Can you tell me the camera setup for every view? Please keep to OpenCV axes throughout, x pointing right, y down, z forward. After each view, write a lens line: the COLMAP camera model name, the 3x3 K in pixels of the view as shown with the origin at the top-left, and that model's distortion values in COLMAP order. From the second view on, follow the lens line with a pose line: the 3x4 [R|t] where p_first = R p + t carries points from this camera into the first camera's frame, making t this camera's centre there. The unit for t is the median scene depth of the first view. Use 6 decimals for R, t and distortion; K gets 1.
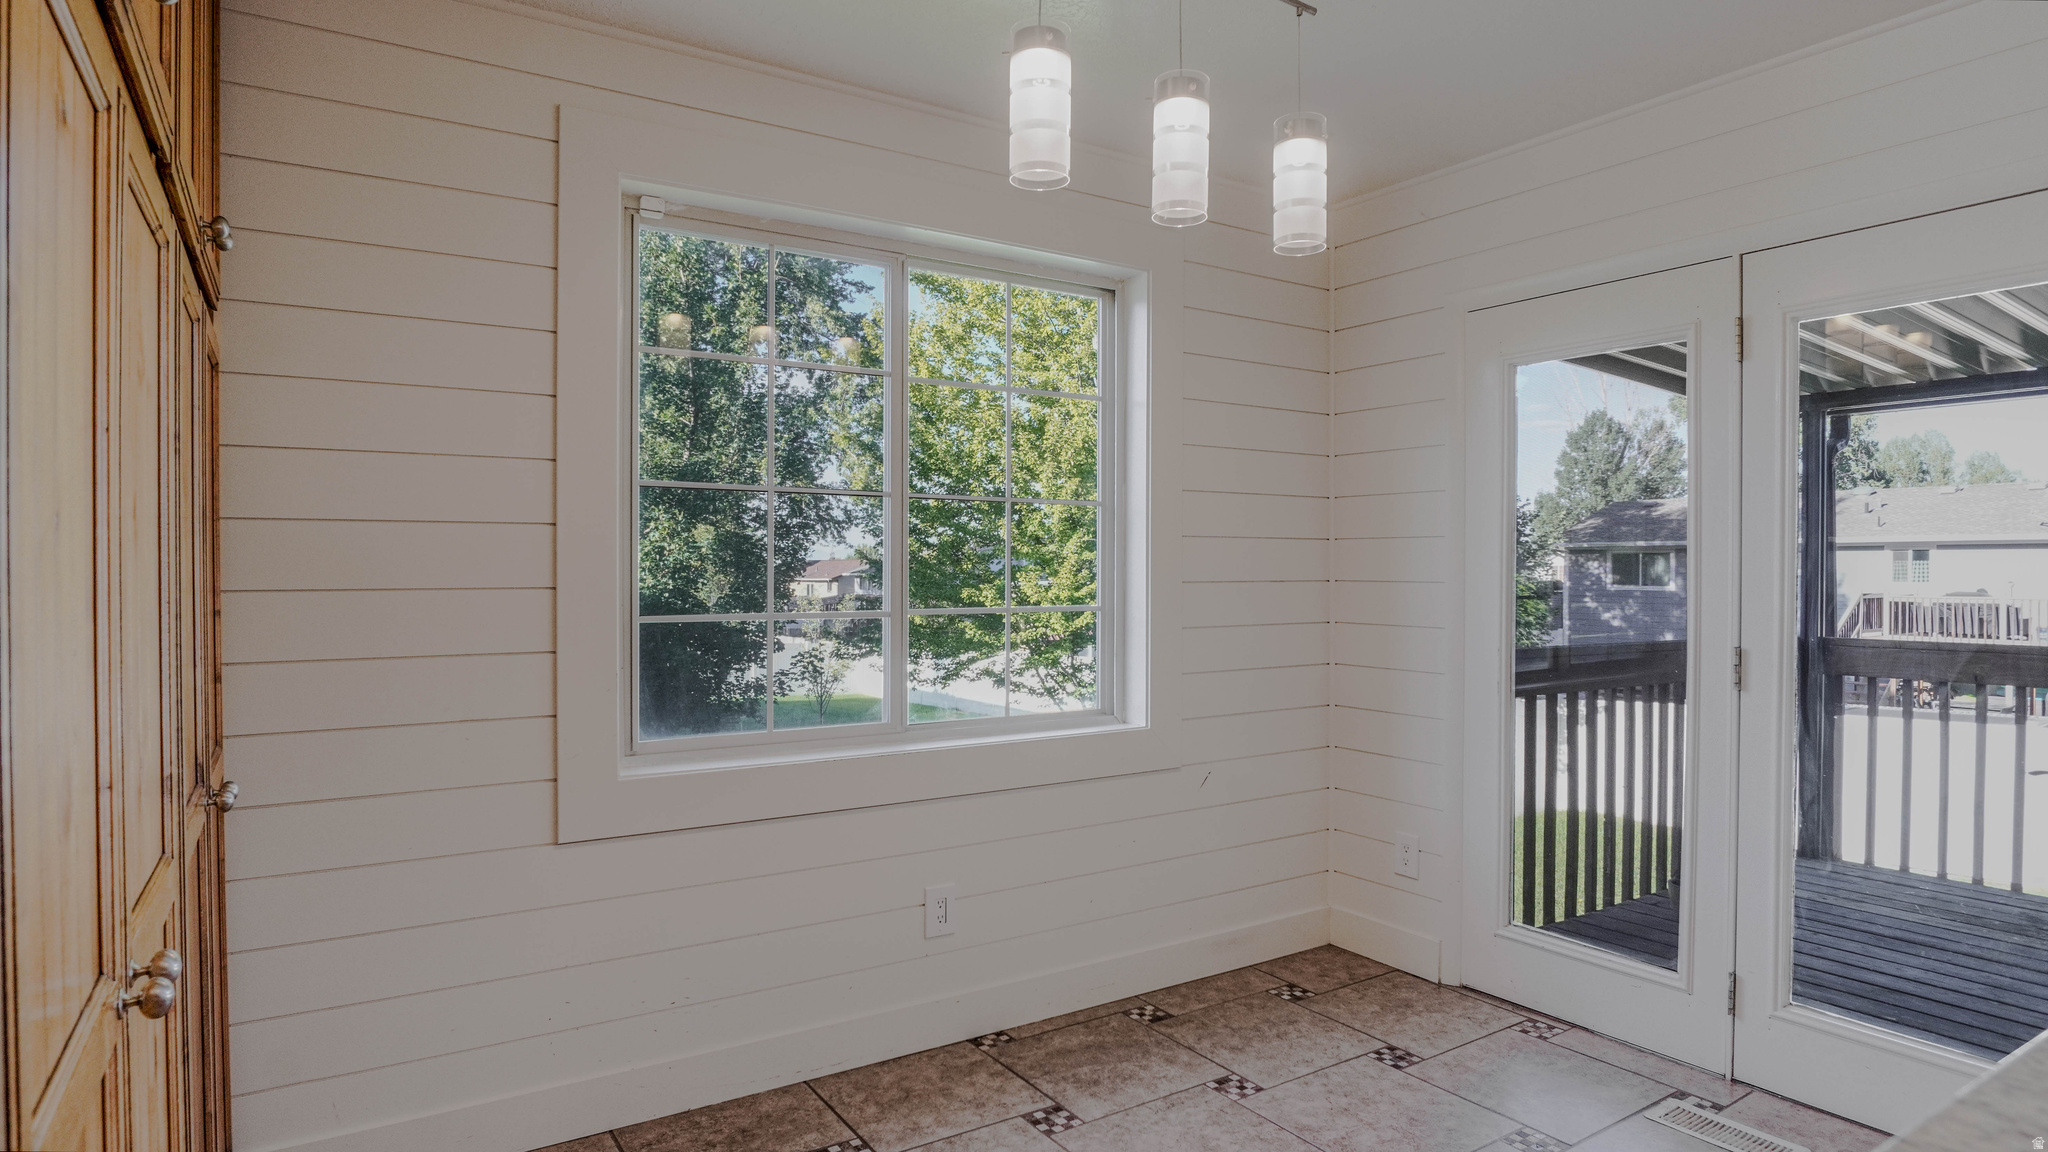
lens RADIAL K [[1127.6, 0, 1026.8], [0, 1127.6, 579.8], [0, 0, 1]] dist [-0.039531, 0.010970]
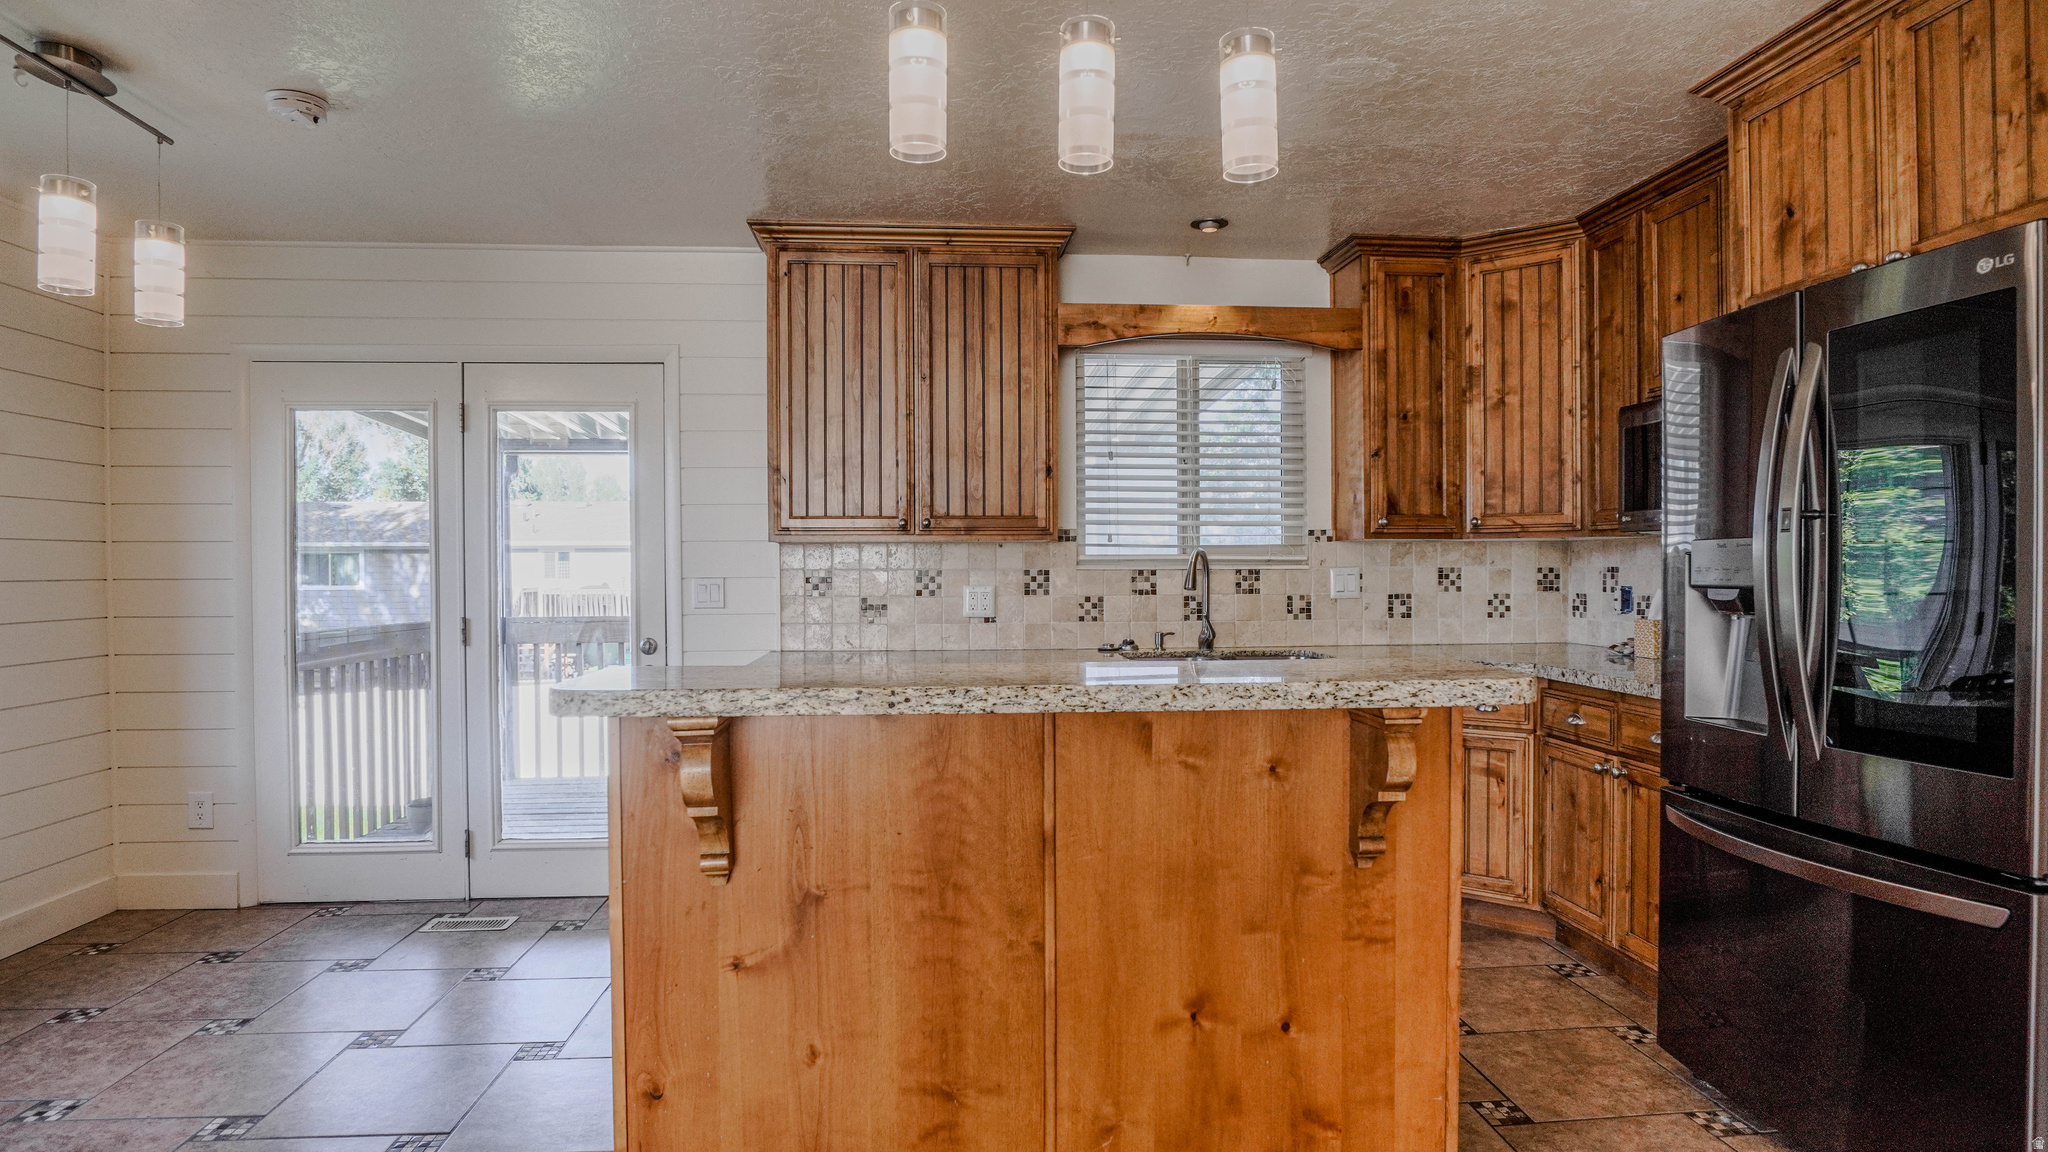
lens RADIAL K [[1110.7, 0, 1015.9], [0, 1110.7, 581.1], [0, 0, 1]] dist [-0.039629, 0.010585]
pose [[0.480543, -0.015321, 0.876838, -0.296945], [0.014013, 0.999854, 0.009791, 0.005441], [-0.876859, 0.007582, 0.480687, -0.364596]]
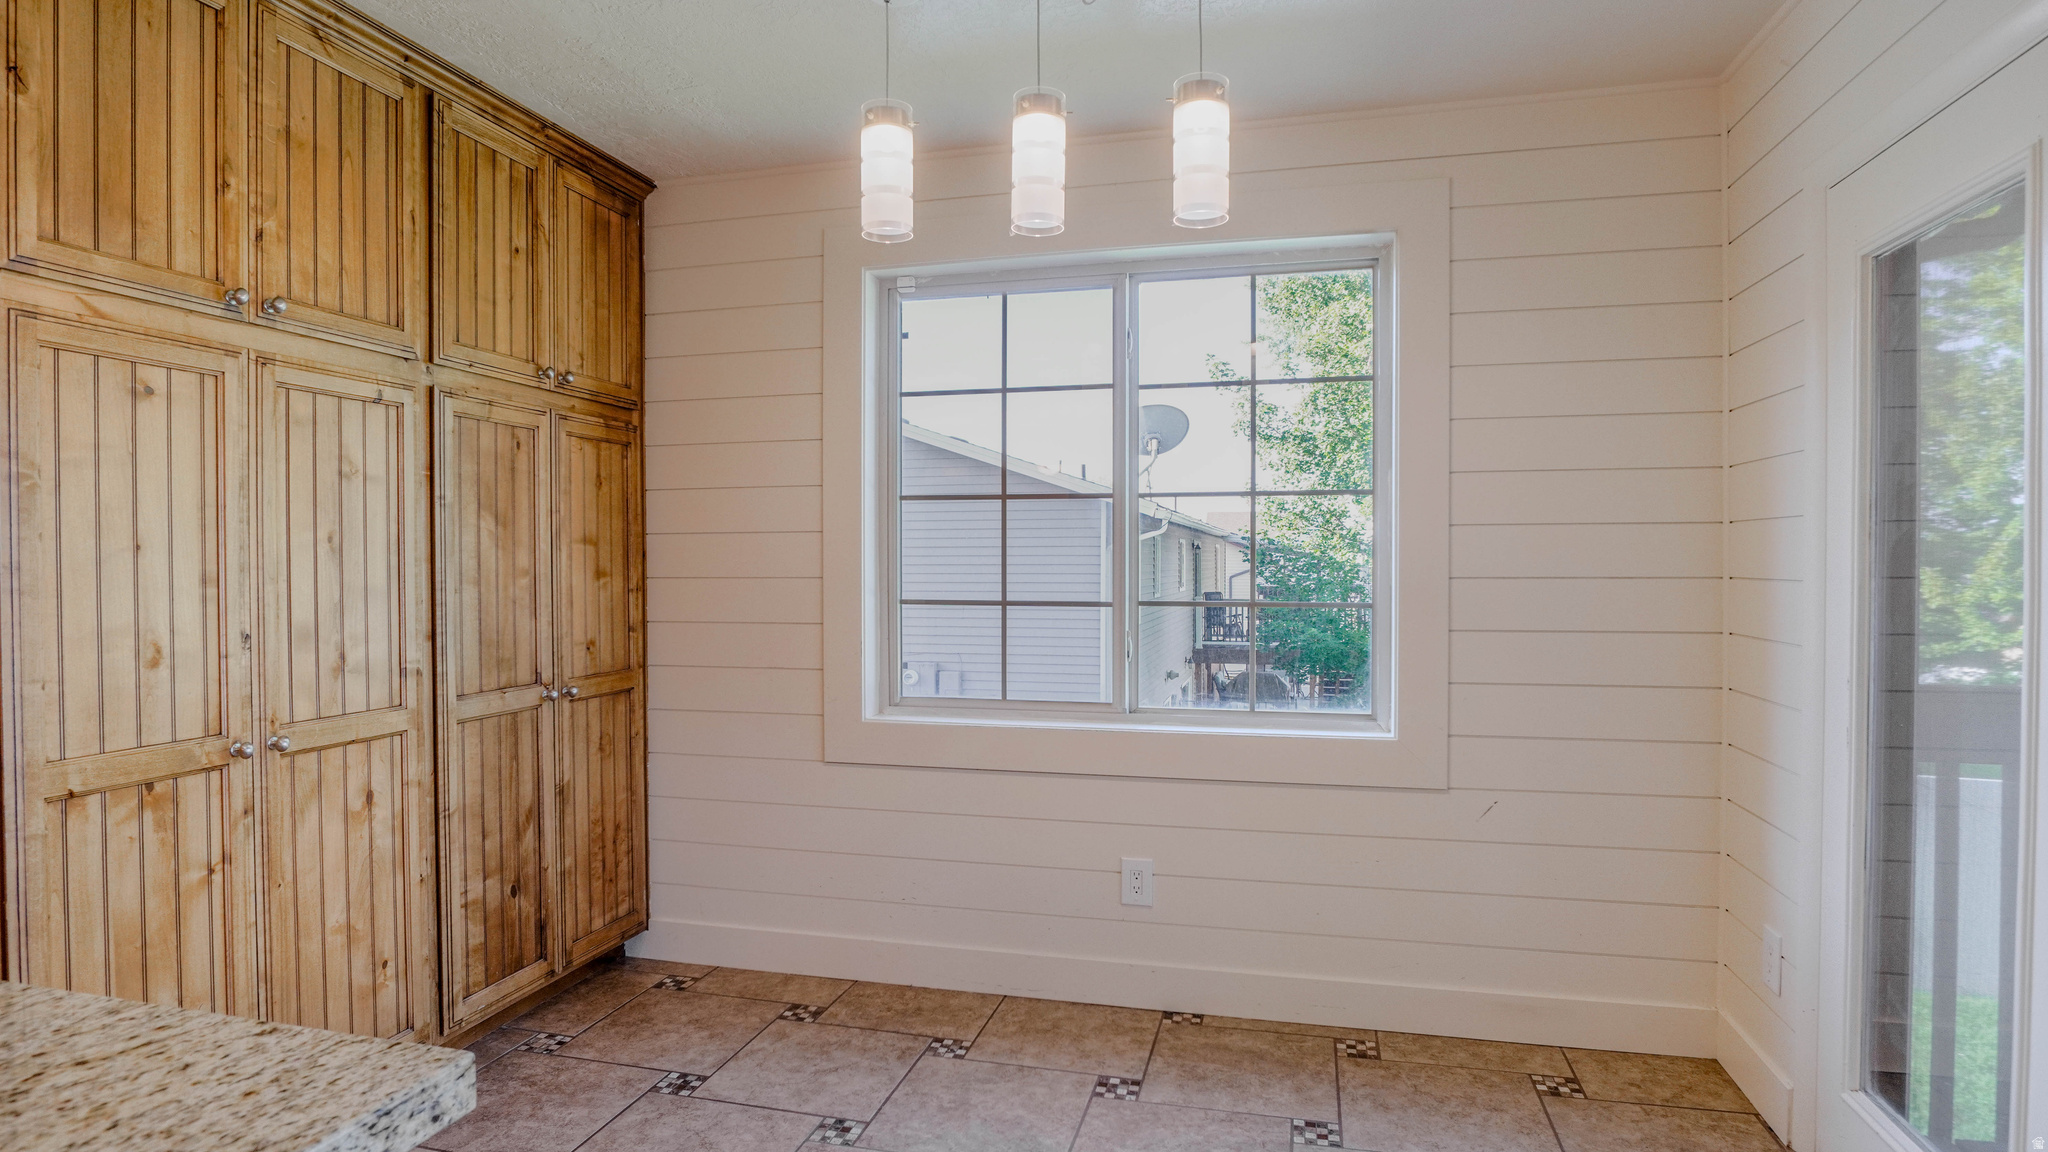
lens RADIAL K [[1110.7, 0, 1015.9], [0, 1110.7, 581.1], [0, 0, 1]] dist [-0.039629, 0.010585]
pose [[0.676530, 0.010603, -0.736339, 0.620662], [-0.004917, 0.999939, 0.009881, -0.002606], [0.736399, -0.003064, 0.676541, 0.200615]]
